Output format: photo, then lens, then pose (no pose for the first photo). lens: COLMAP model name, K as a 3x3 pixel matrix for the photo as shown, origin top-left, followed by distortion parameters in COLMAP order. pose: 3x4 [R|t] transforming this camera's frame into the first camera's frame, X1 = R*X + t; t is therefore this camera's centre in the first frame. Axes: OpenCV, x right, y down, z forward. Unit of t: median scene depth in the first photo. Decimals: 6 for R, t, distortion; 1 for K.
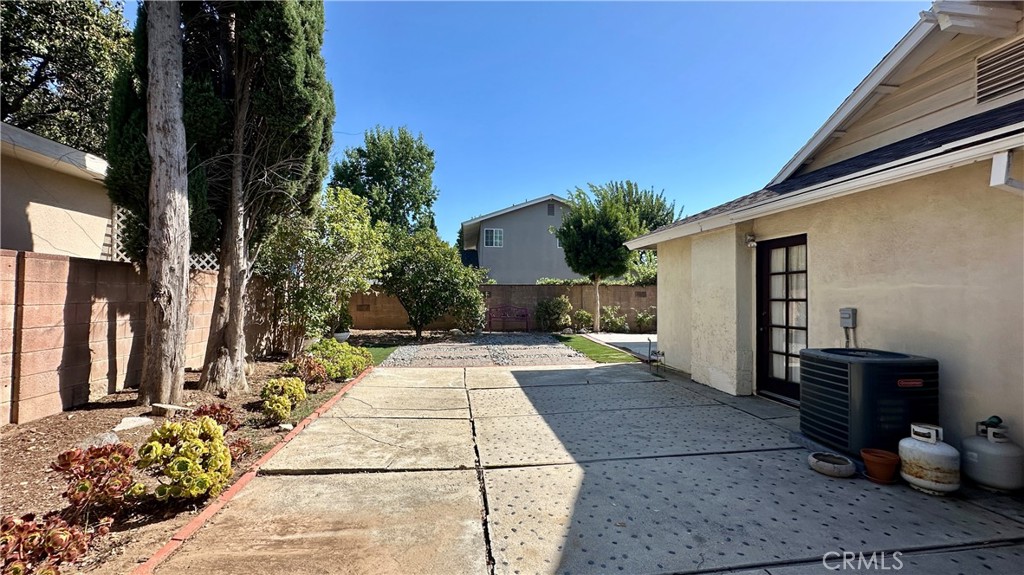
lens RADIAL K [[408.8, 0, 512.0], [0, 408.8, 289.1], [0, 0, 1]] dist [-0.003572, 0.000308]
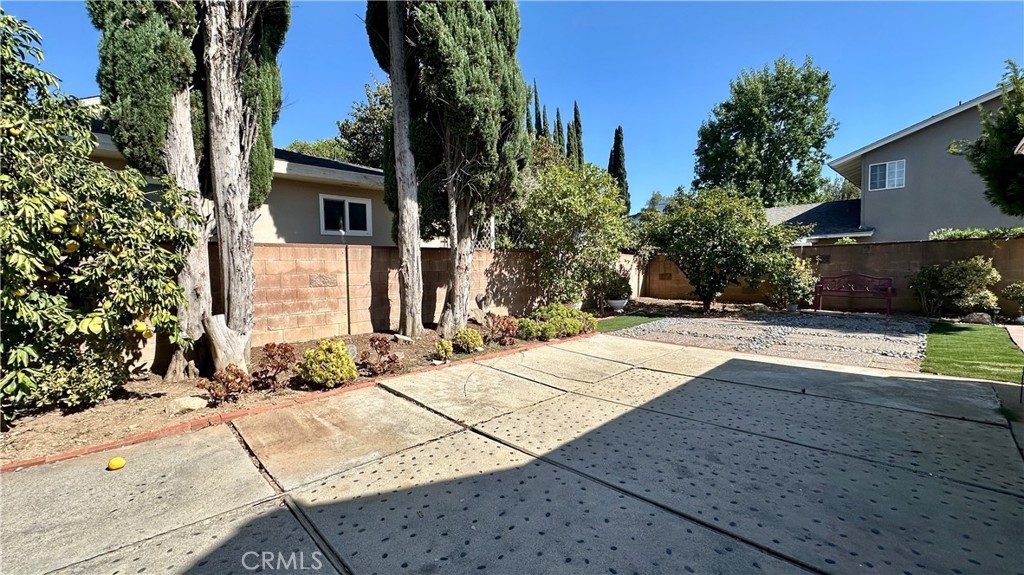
lens RADIAL K [[408.8, 0, 512.0], [0, 408.8, 289.1], [0, 0, 1]] dist [-0.003572, 0.000308]
pose [[0.595967, 0.027664, -0.802532, 0.584846], [0.031752, 0.997813, 0.057975, 0.019722], [0.802381, -0.060033, 0.593785, 0.350684]]
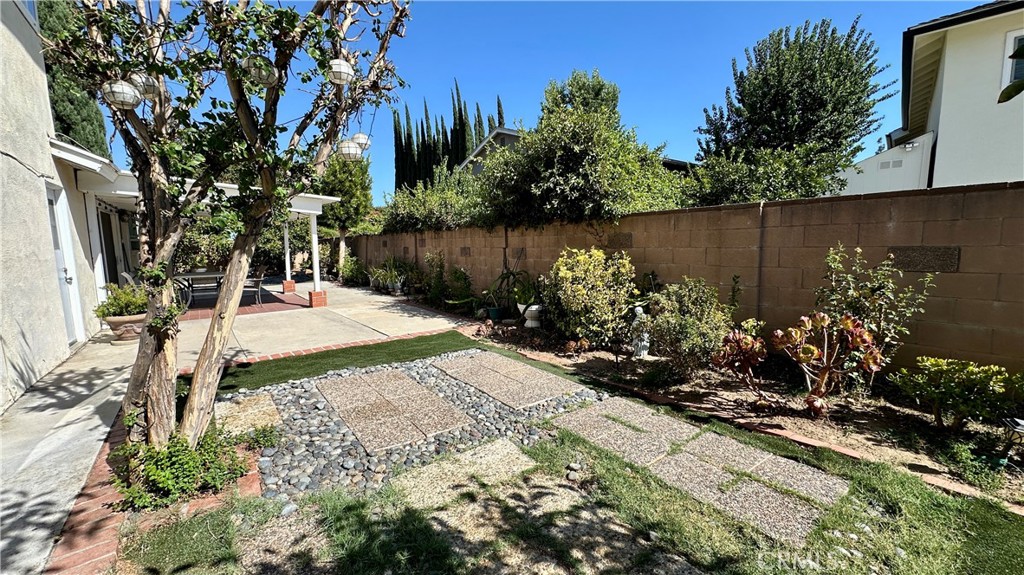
lens RADIAL K [[408.8, 0, 512.0], [0, 408.8, 289.1], [0, 0, 1]] dist [-0.003572, 0.000308]
pose [[0.502712, 0.084162, -0.860348, 3.937379], [0.025219, 0.993398, 0.111913, 0.061102], [0.864086, -0.077957, 0.497270, 2.522015]]
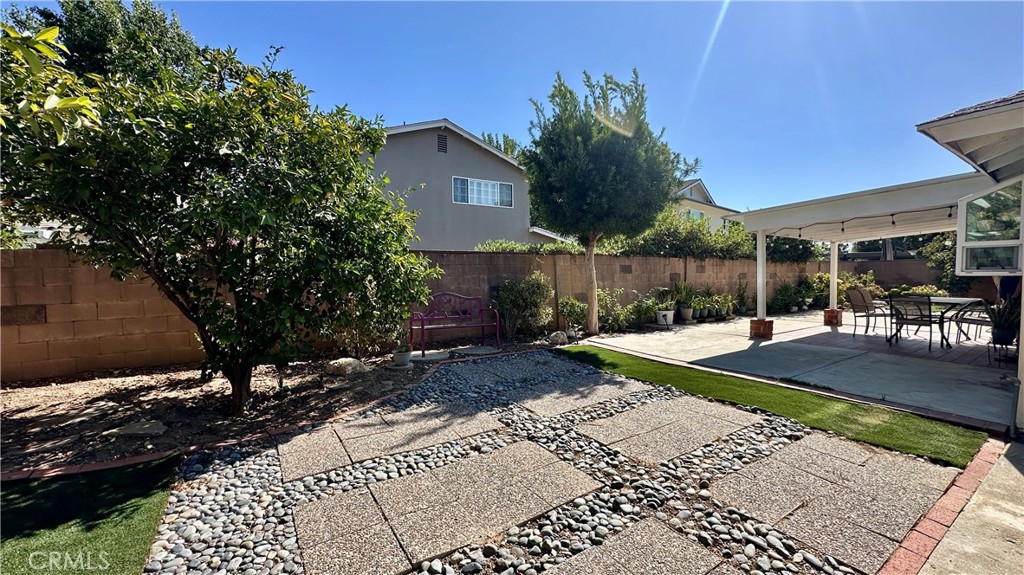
lens RADIAL K [[408.8, 0, 512.0], [0, 408.8, 289.1], [0, 0, 1]] dist [-0.003572, 0.000308]
pose [[0.897381, -0.029724, 0.440255, -0.446730], [0.008483, 0.998706, 0.050138, 0.033989], [-0.441175, -0.041258, 0.896472, 1.557340]]
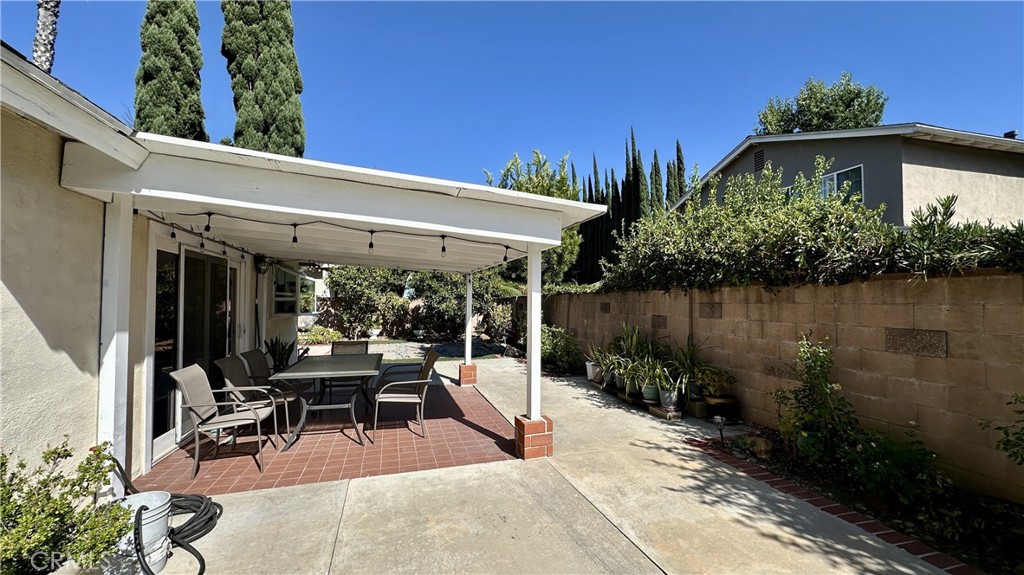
lens RADIAL K [[408.8, 0, 512.0], [0, 408.8, 289.1], [0, 0, 1]] dist [-0.003572, 0.000308]
pose [[0.159296, -0.037373, -0.986523, 2.681670], [0.011757, 0.999284, -0.035958, 0.020788], [0.987161, -0.005871, 0.159621, 2.504264]]
